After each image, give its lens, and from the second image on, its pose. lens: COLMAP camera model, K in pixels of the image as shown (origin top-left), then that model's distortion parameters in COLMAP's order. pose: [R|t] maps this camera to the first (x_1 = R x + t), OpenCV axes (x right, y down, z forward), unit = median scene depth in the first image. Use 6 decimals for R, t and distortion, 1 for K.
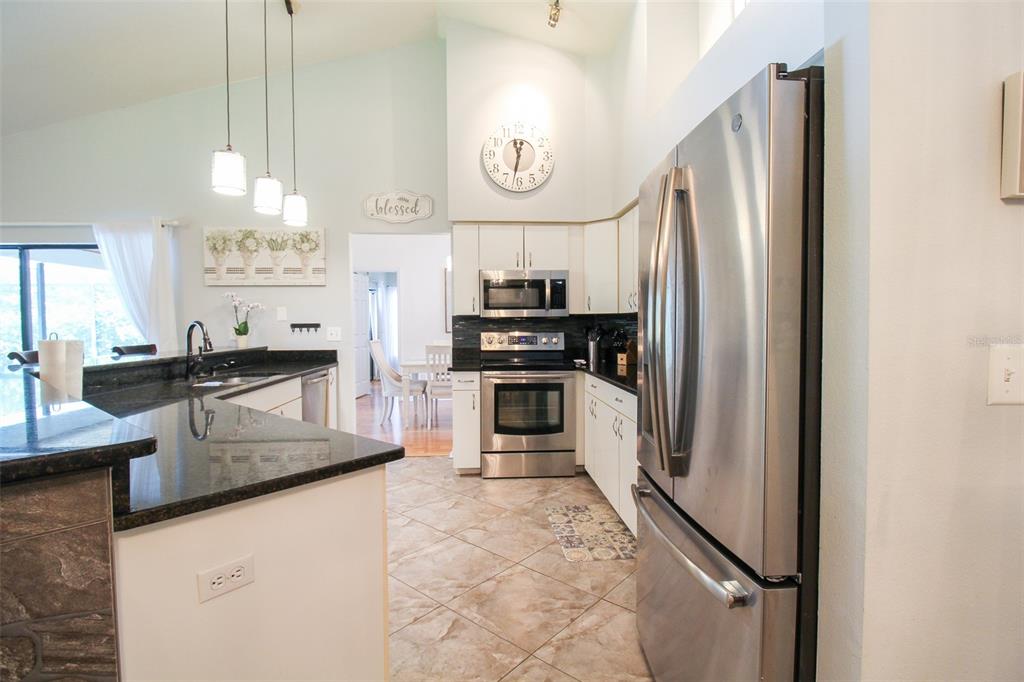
lens RADIAL K [[479.1, 0, 519.4], [0, 479.1, 338.2], [0, 0, 1]] dist [-0.003027, -0.000550]
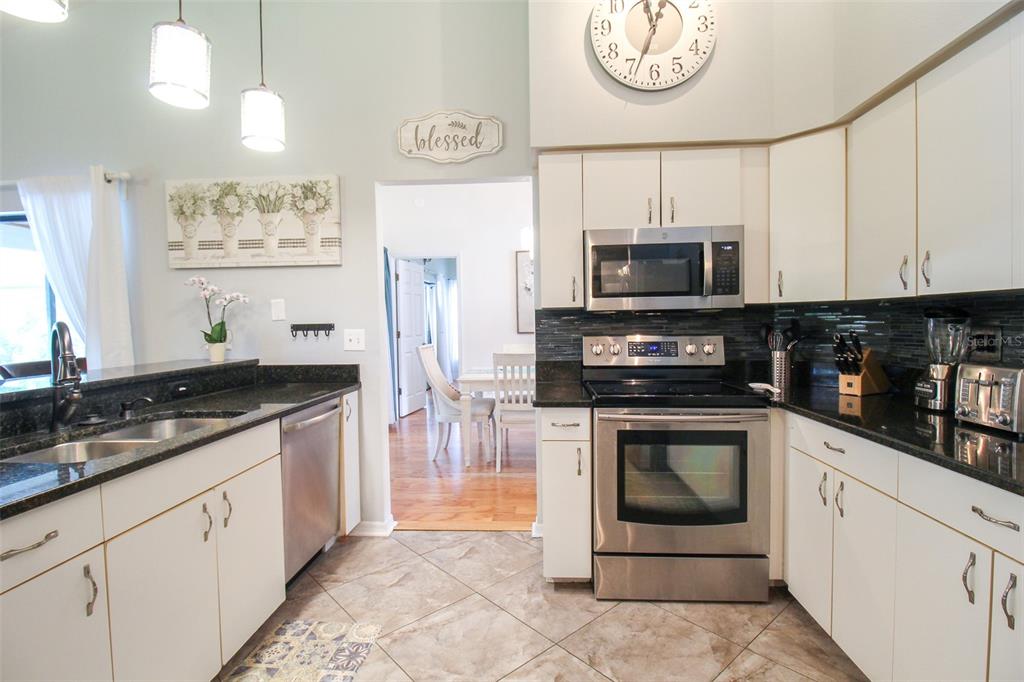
lens RADIAL K [[494.3, 0, 521.7], [0, 494.3, 339.2], [0, 0, 1]] dist [0.003044, -0.014169]
pose [[0.991256, -0.004097, -0.131889, -0.078088], [0.004696, 0.999980, 0.004236, -0.011993], [0.131869, -0.004818, 0.991256, 0.382862]]
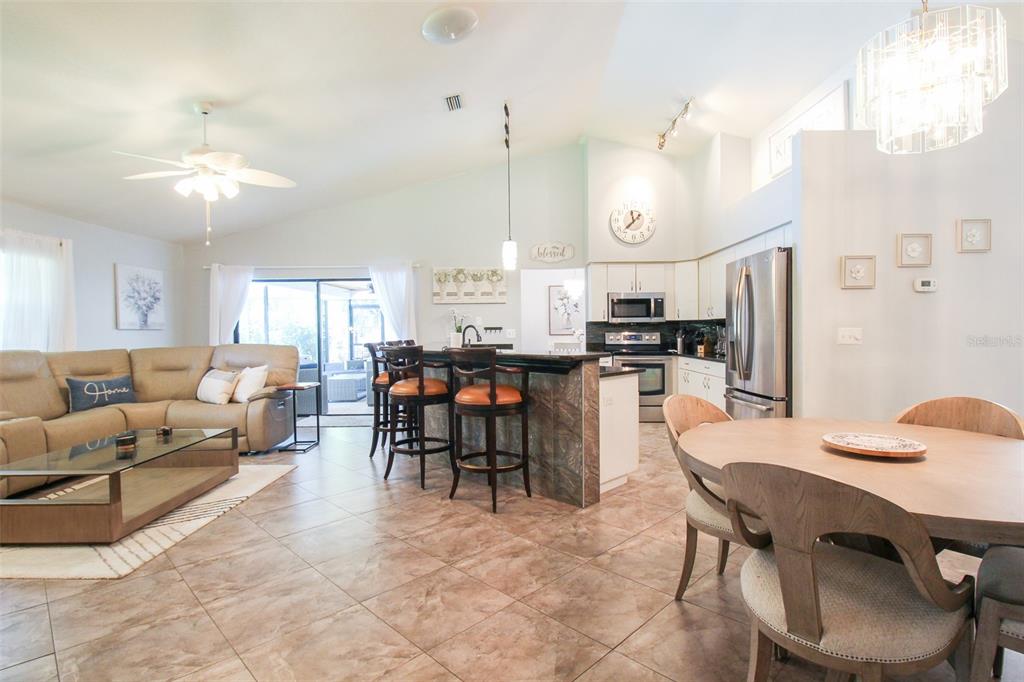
lens RADIAL K [[494.3, 0, 521.7], [0, 494.3, 339.2], [0, 0, 1]] dist [0.003044, -0.014169]
pose [[0.997637, -0.002269, -0.068671, -0.250906], [0.001351, 0.999909, -0.013408, 0.031603], [0.068695, 0.013283, 0.997549, -0.632769]]
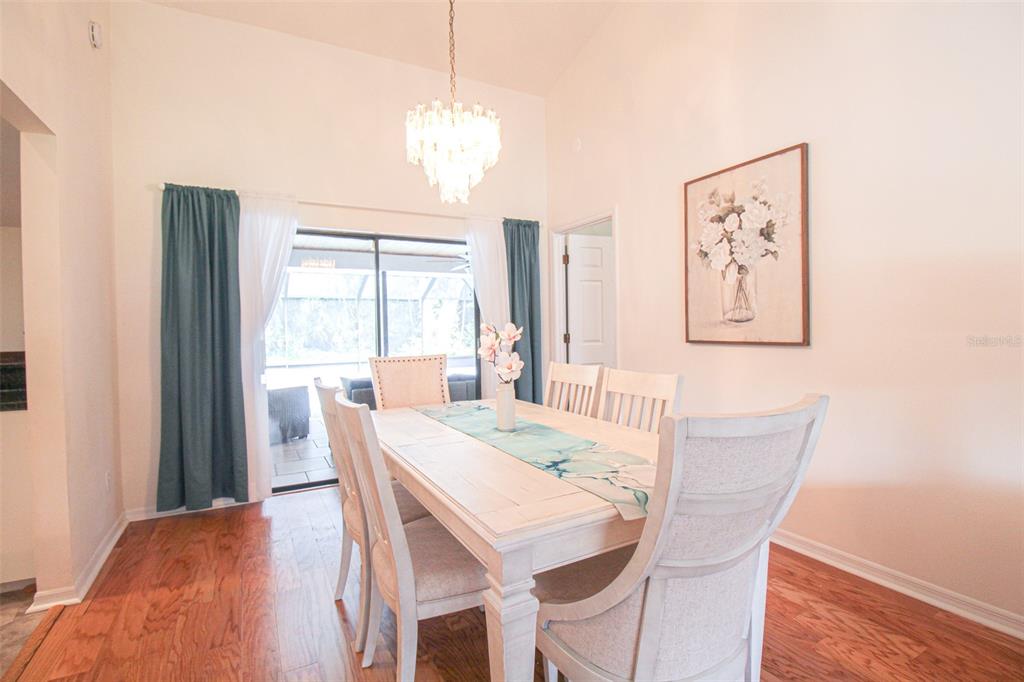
lens RADIAL K [[494.3, 0, 521.7], [0, 494.3, 339.2], [0, 0, 1]] dist [0.003044, -0.014169]
pose [[0.419786, 0.028686, -0.907170, 0.296393], [-0.018892, 0.999560, 0.022866, -0.039514], [0.907426, 0.007539, 0.420144, 1.271500]]
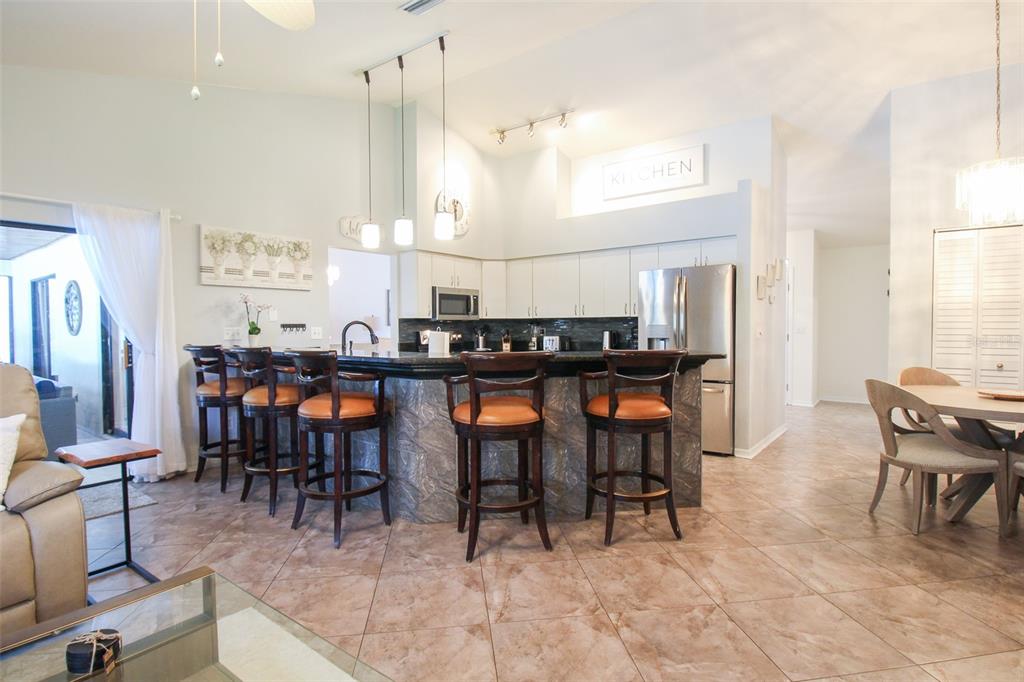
lens RADIAL K [[494.3, 0, 521.7], [0, 494.3, 339.2], [0, 0, 1]] dist [0.003044, -0.014169]
pose [[0.661325, -0.018915, 0.749861, -0.988530], [0.022403, 0.999734, 0.005460, 0.010323], [-0.749765, 0.013188, 0.661573, -0.152182]]
